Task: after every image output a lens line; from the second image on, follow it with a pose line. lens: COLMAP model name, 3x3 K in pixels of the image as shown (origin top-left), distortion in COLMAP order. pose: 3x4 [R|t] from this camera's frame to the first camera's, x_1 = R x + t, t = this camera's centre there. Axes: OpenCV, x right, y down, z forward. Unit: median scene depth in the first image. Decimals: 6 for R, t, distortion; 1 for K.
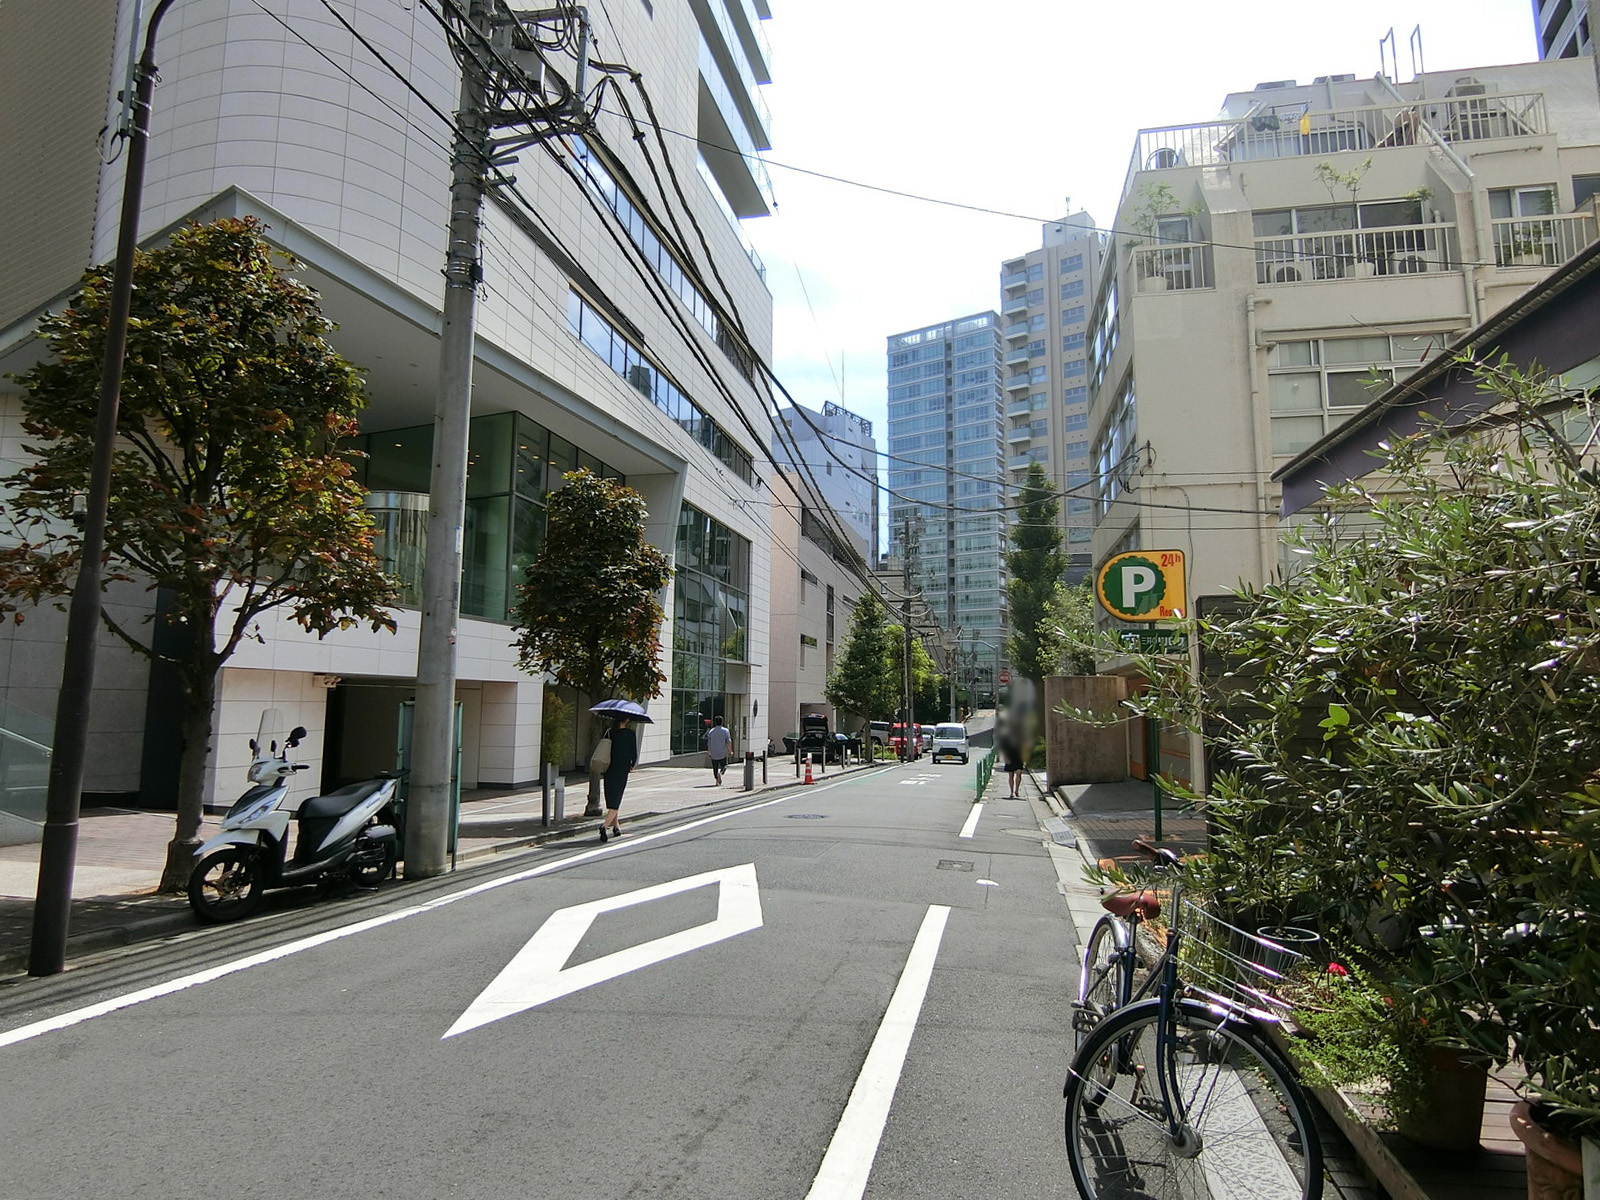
lens RADIAL K [[914.9, 0, 808.5], [0, 914.9, 604.5], [0, 0, 1]] dist [-0.018951, -0.006550]
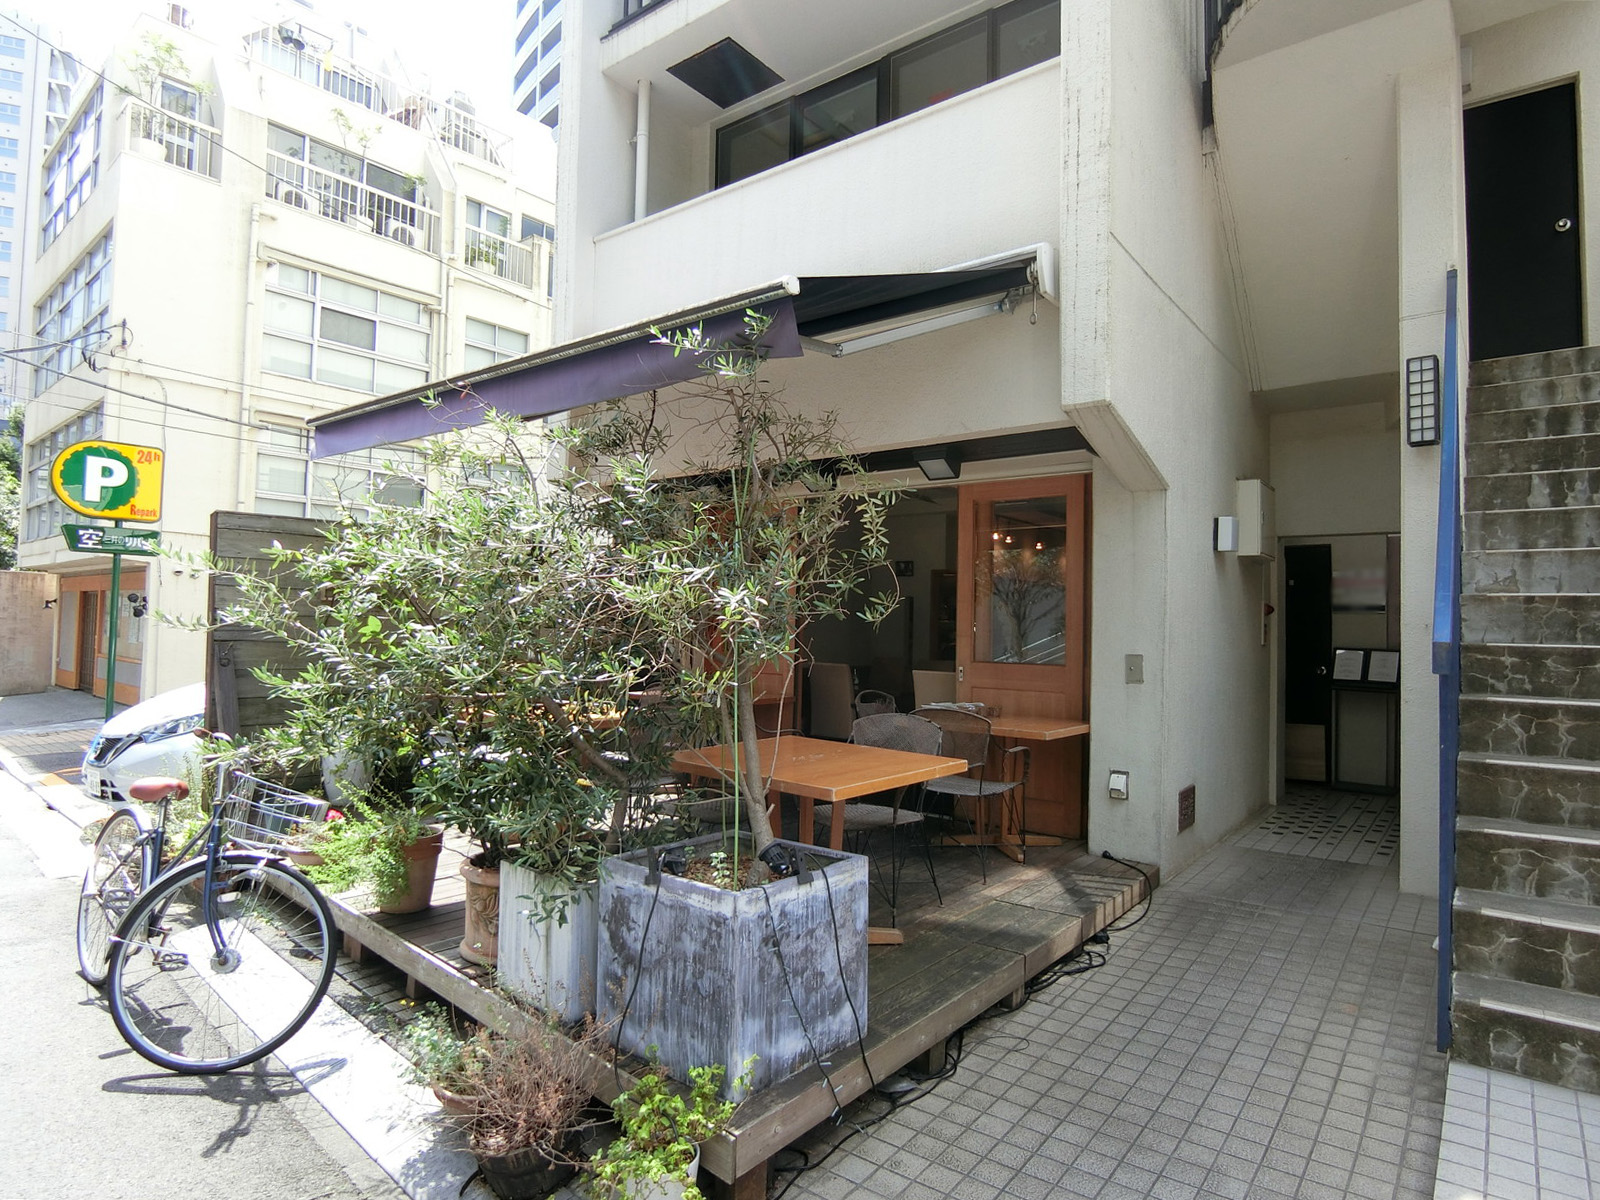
lens RADIAL K [[914.9, 0, 808.5], [0, 914.9, 604.5], [0, 0, 1]] dist [-0.018951, -0.006550]
pose [[0.483497, 0.028827, 0.874871, -0.083289], [-0.119139, 0.992324, 0.033145, -0.009142], [-0.867200, -0.120257, 0.483220, -0.066984]]
